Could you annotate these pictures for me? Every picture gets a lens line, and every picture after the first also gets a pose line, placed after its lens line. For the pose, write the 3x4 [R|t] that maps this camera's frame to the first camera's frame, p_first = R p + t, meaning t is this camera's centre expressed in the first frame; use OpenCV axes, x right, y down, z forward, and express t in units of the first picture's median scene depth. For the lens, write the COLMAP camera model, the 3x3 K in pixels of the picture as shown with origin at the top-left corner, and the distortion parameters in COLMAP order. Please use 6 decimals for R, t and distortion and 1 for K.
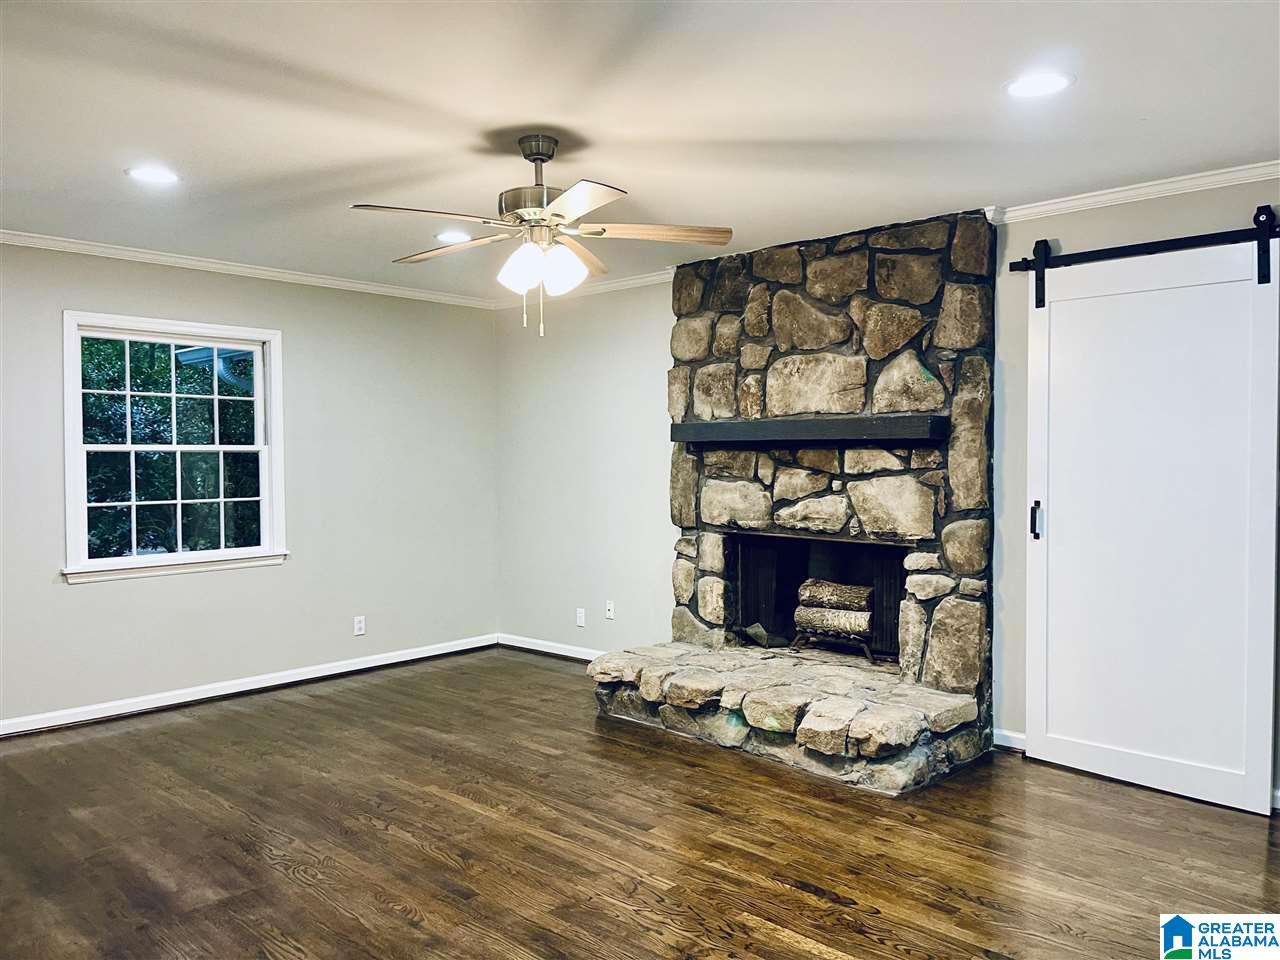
lens RADIAL K [[983.9, 0, 642.4], [0, 983.9, 480.0], [0, 0, 1]] dist [0.074660, -0.027465]
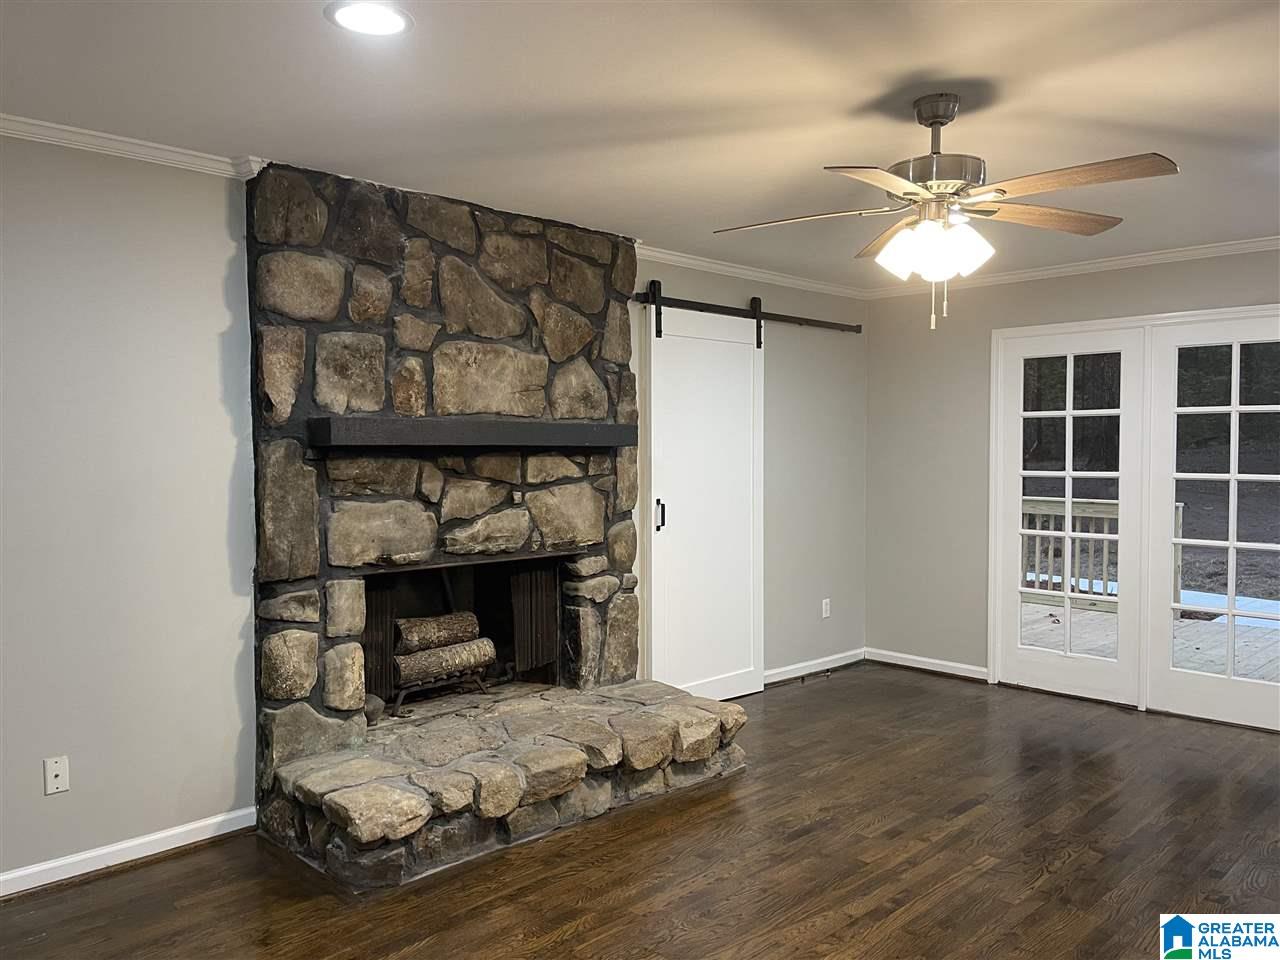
lens RADIAL K [[983.9, 0, 644.0], [0, 983.9, 483.0], [0, 0, 1]] dist [0.074660, -0.027465]
pose [[0.008120, -0.033443, 0.999408, -0.676856], [0.029318, 0.999019, 0.033192, -0.032733], [-0.999537, 0.029031, 0.009093, 0.867720]]
